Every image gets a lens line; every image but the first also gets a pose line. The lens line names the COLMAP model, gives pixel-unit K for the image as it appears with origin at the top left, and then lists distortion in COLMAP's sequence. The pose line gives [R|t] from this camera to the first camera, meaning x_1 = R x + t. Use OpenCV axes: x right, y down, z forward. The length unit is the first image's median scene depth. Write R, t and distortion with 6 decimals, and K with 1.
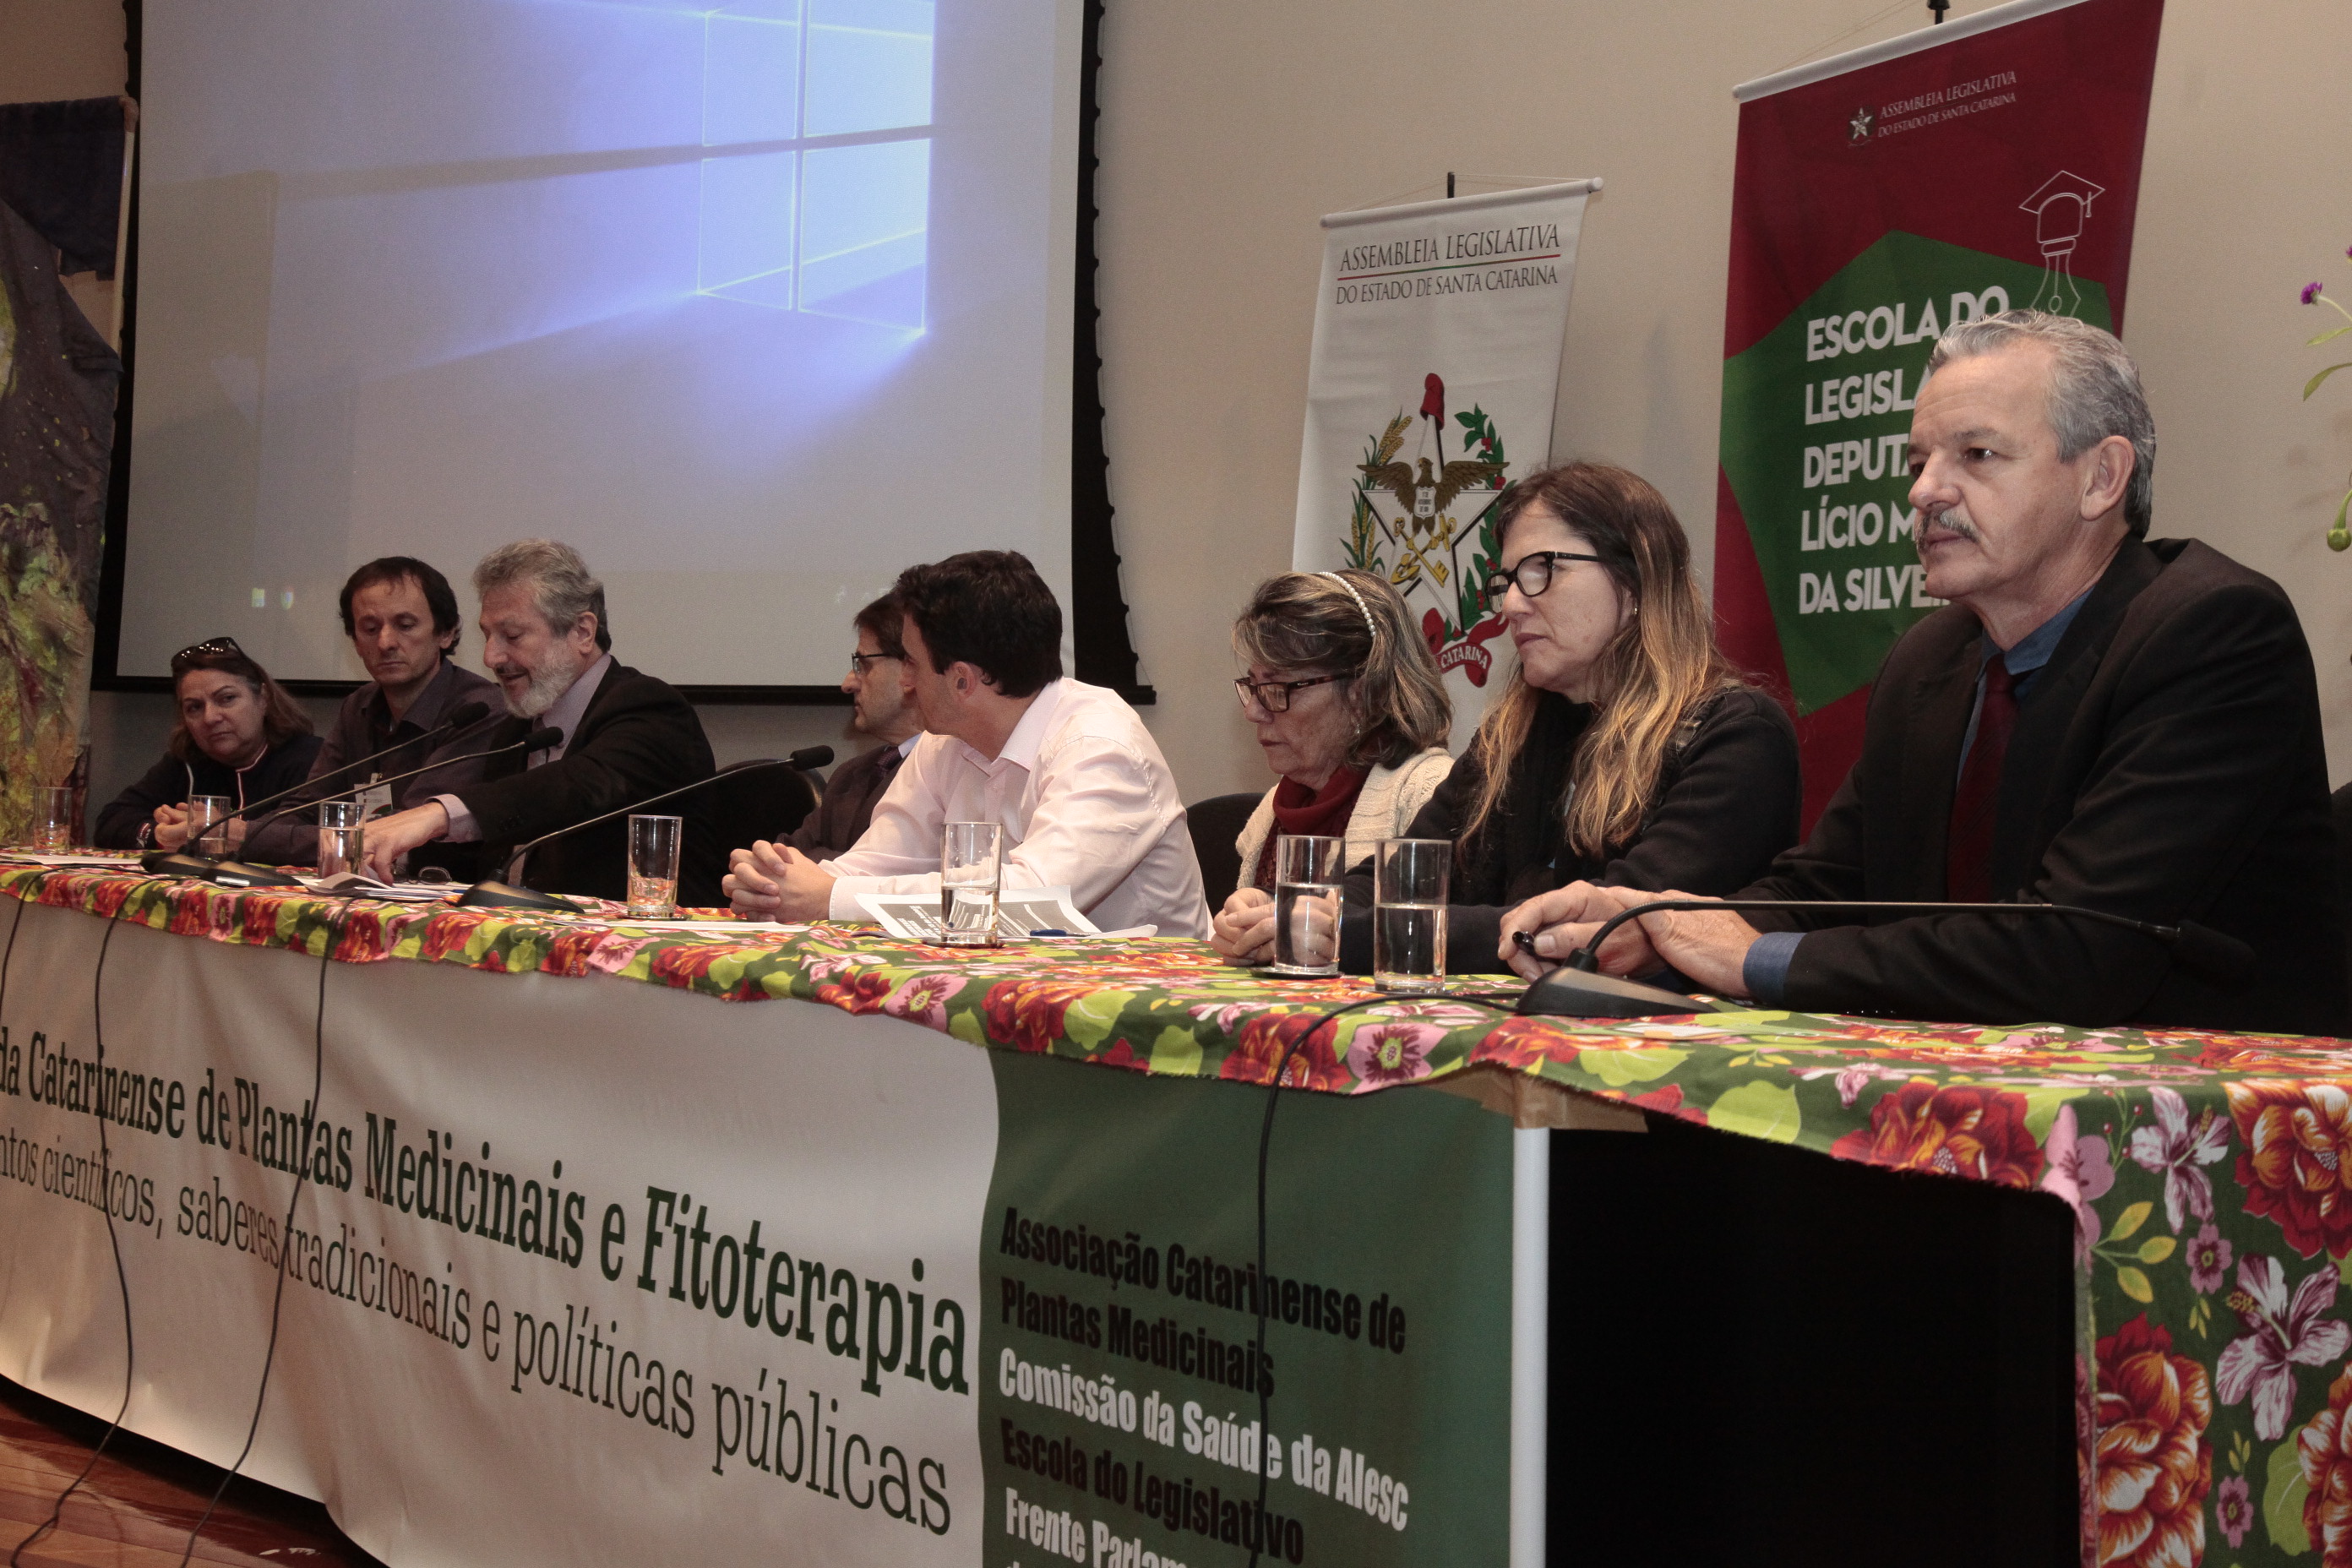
lens RADIAL K [[3142.3, 0, 1214.0], [0, 3142.3, 799.9], [0, 0, 1]] dist [0.136919, 0.021808]
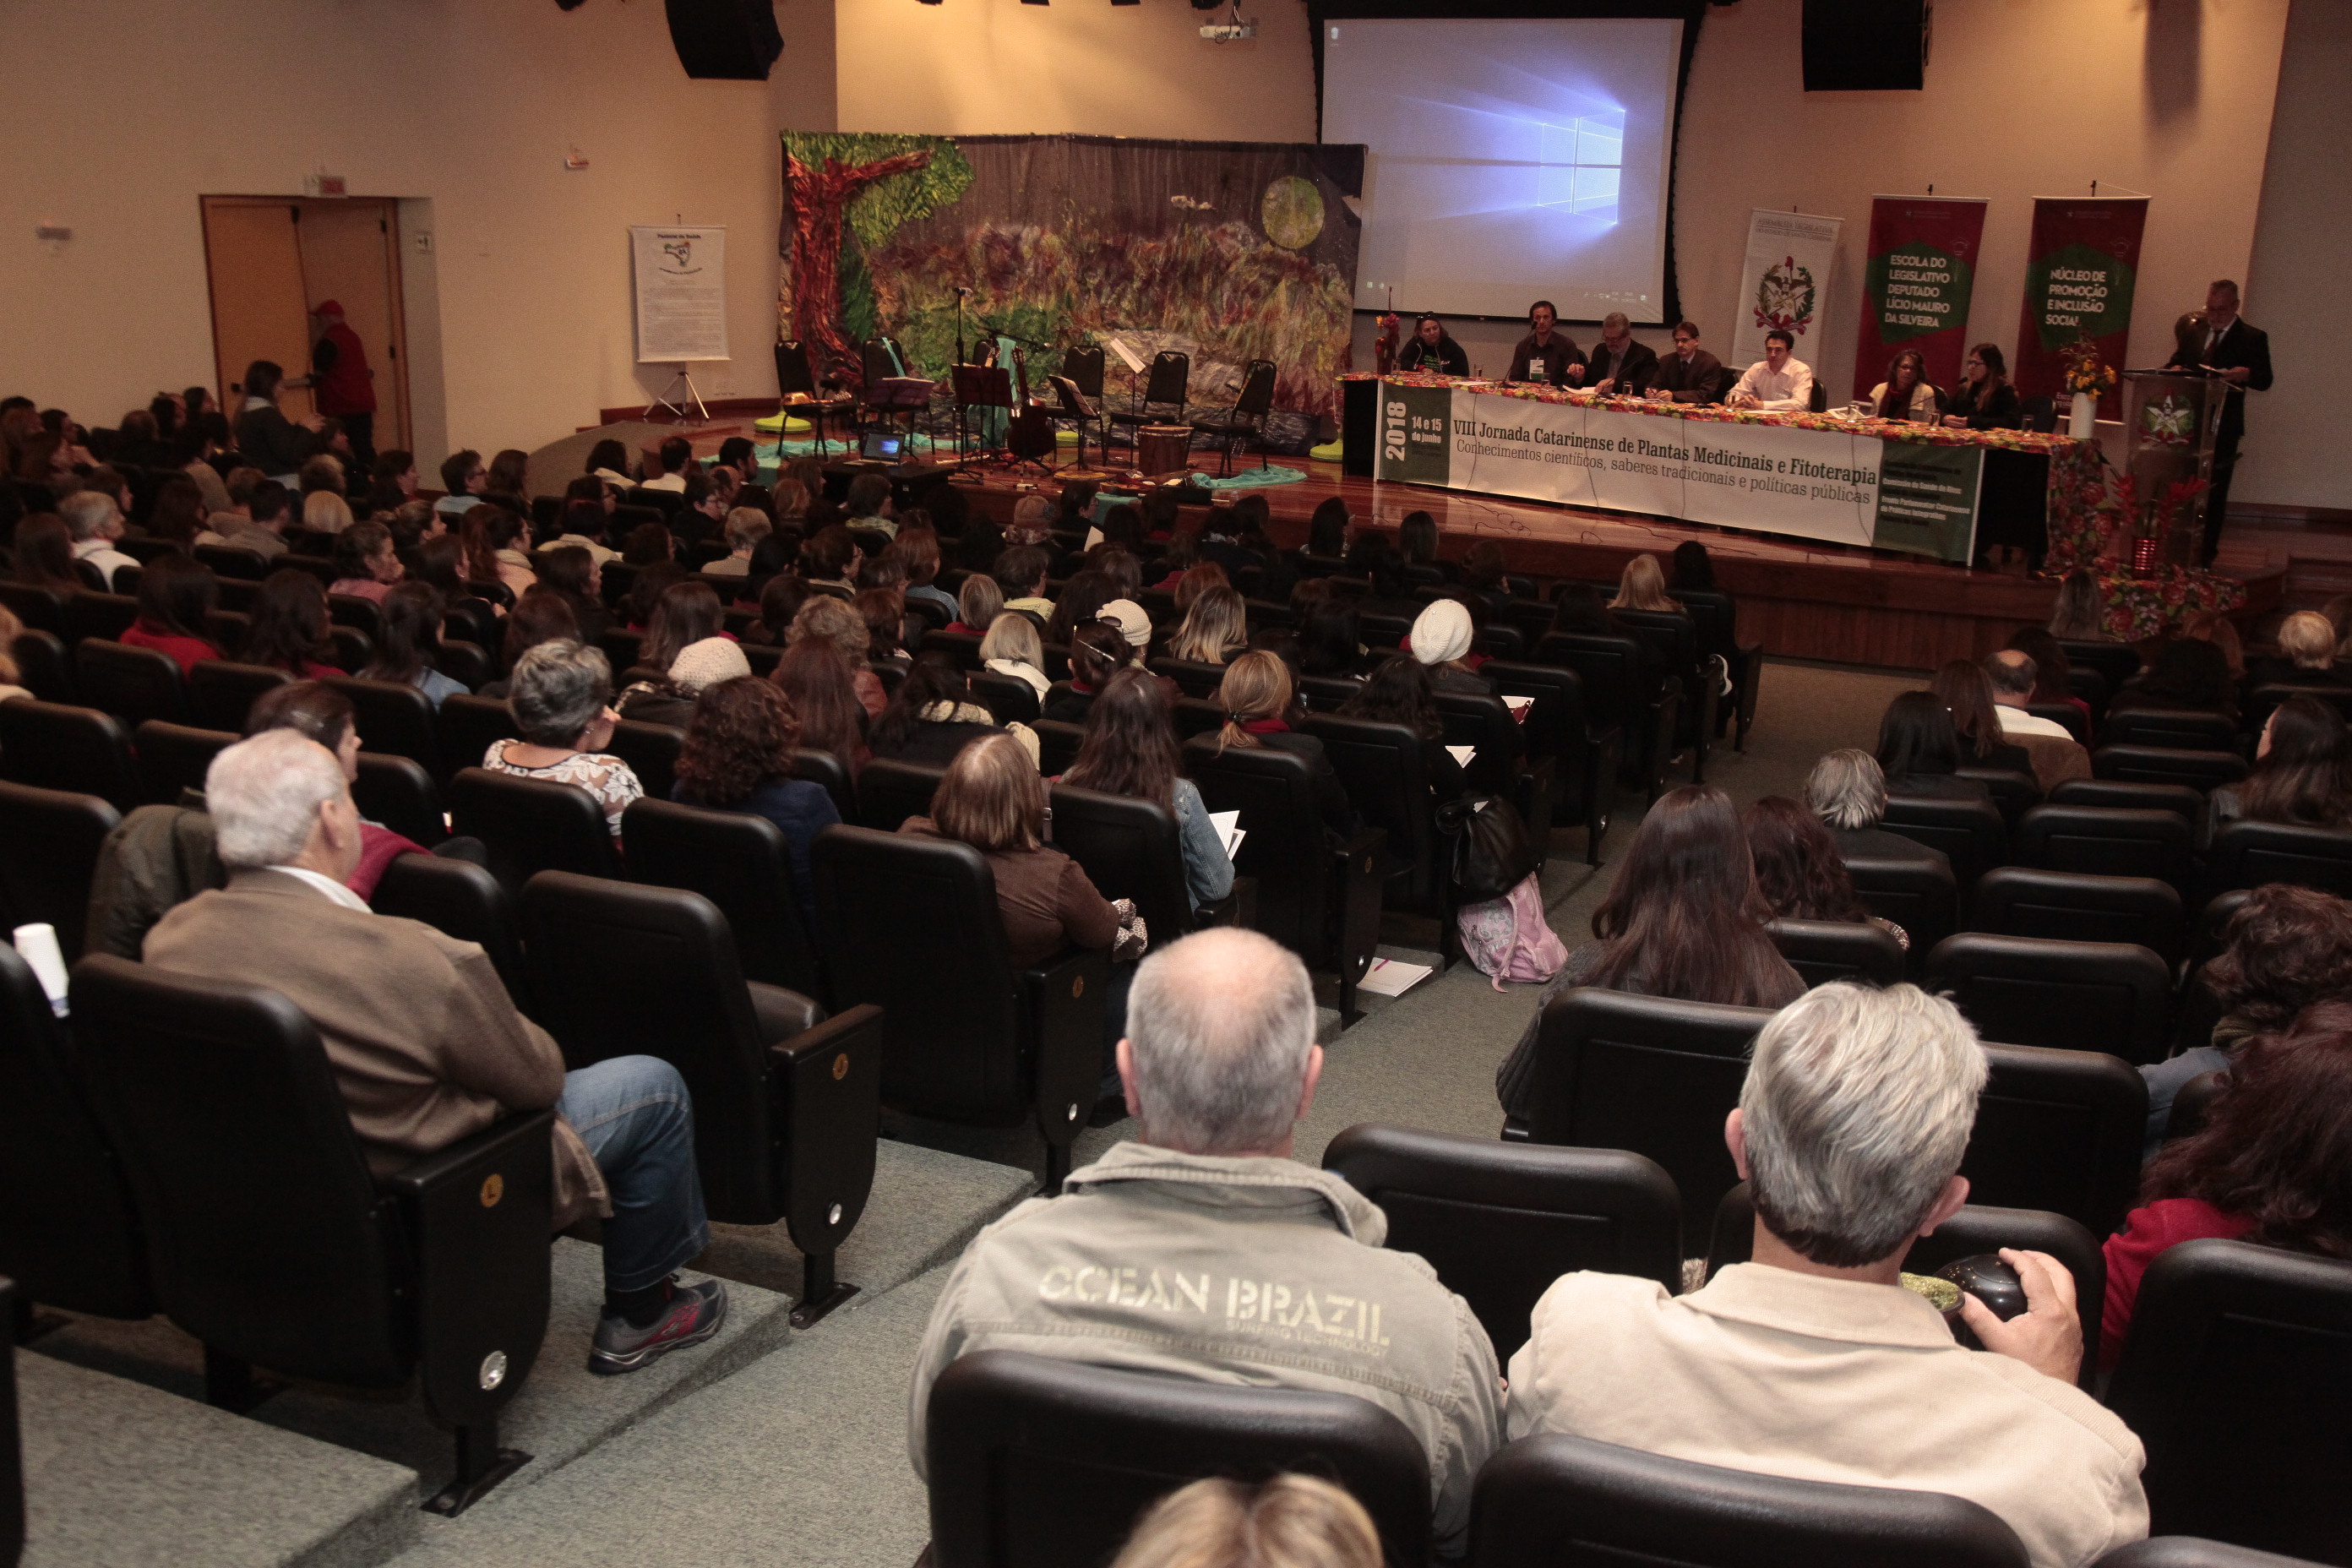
lens RADIAL K [[2278.8, 0, 1211.2], [0, 2278.8, 792.5], [0, 0, 1]] dist [0.003188, 0.102490]
pose [[0.988944, -0.050823, 0.139306, -1.285112], [0.010802, 0.961627, 0.274146, -0.325177], [-0.147893, -0.269610, 0.951545, -2.189813]]
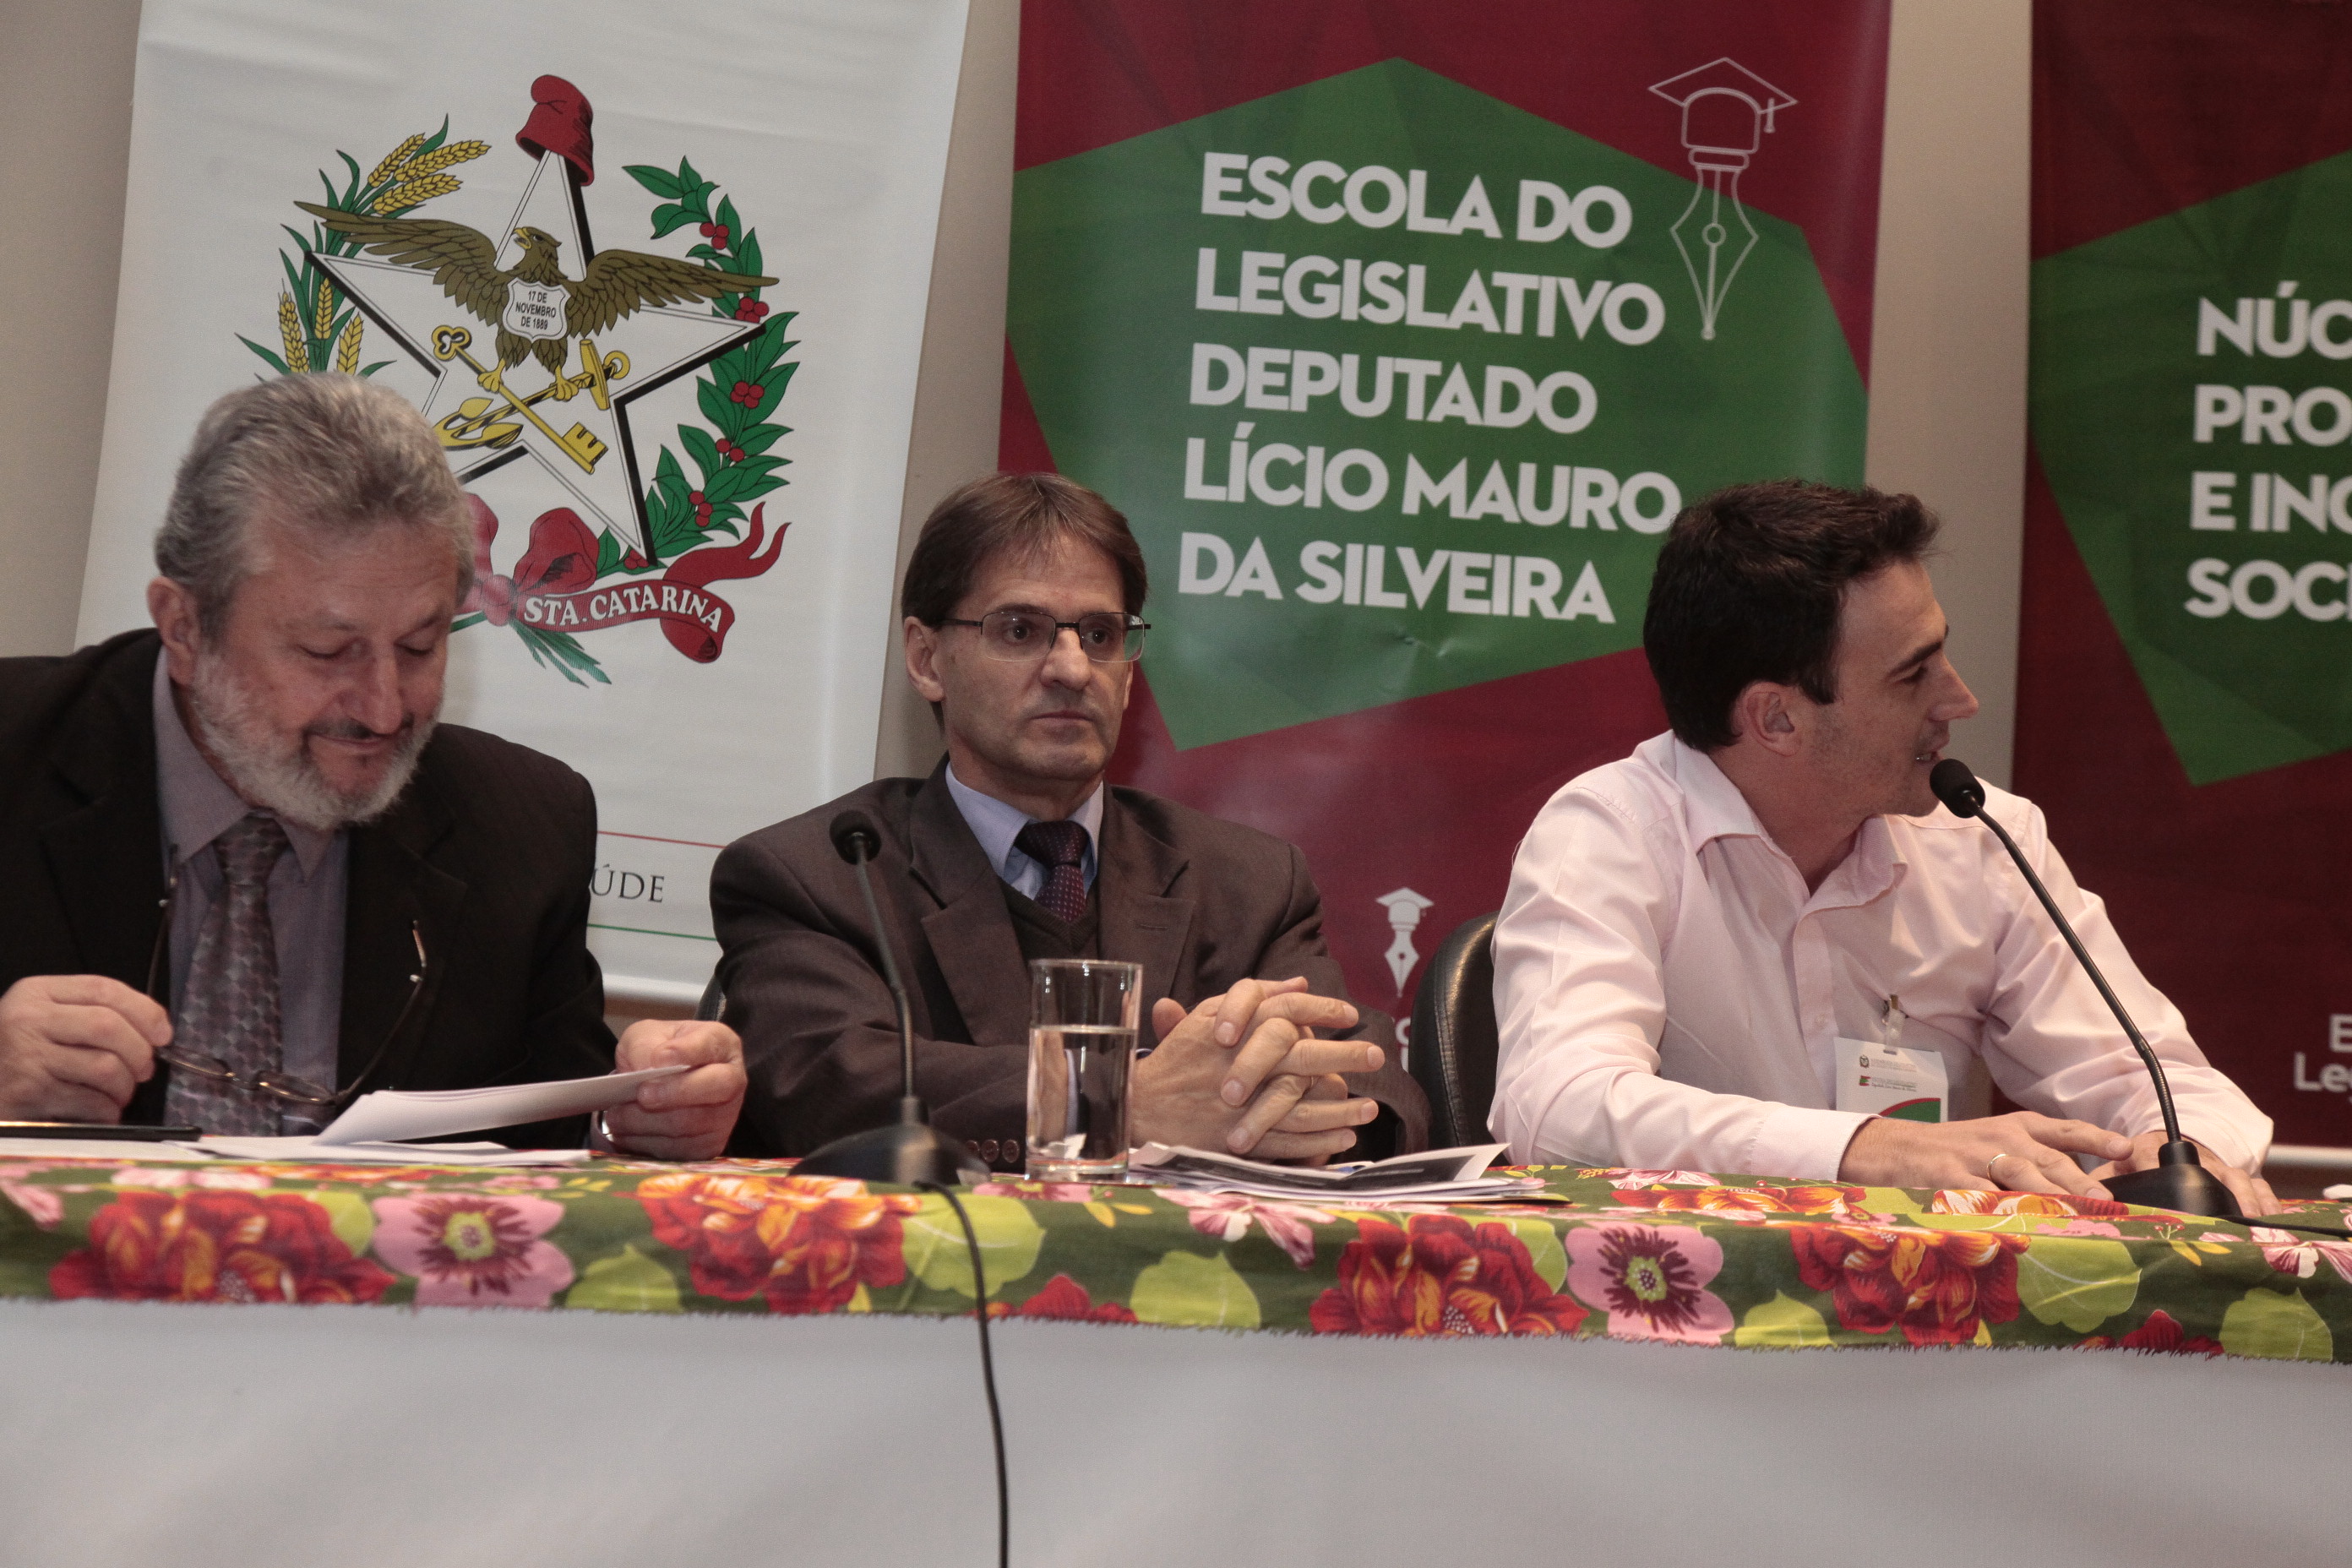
lens RADIAL K [[4347.6, 0, 1216.1], [0, 4347.6, 806.8], [0, 0, 1]] dist [0.269797, 0.187266]
pose [[0.306523, 0.008957, 0.951821, -0.702252], [-0.042763, 0.999076, 0.004369, -0.018816], [-0.950902, -0.042042, 0.306623, 0.732257]]
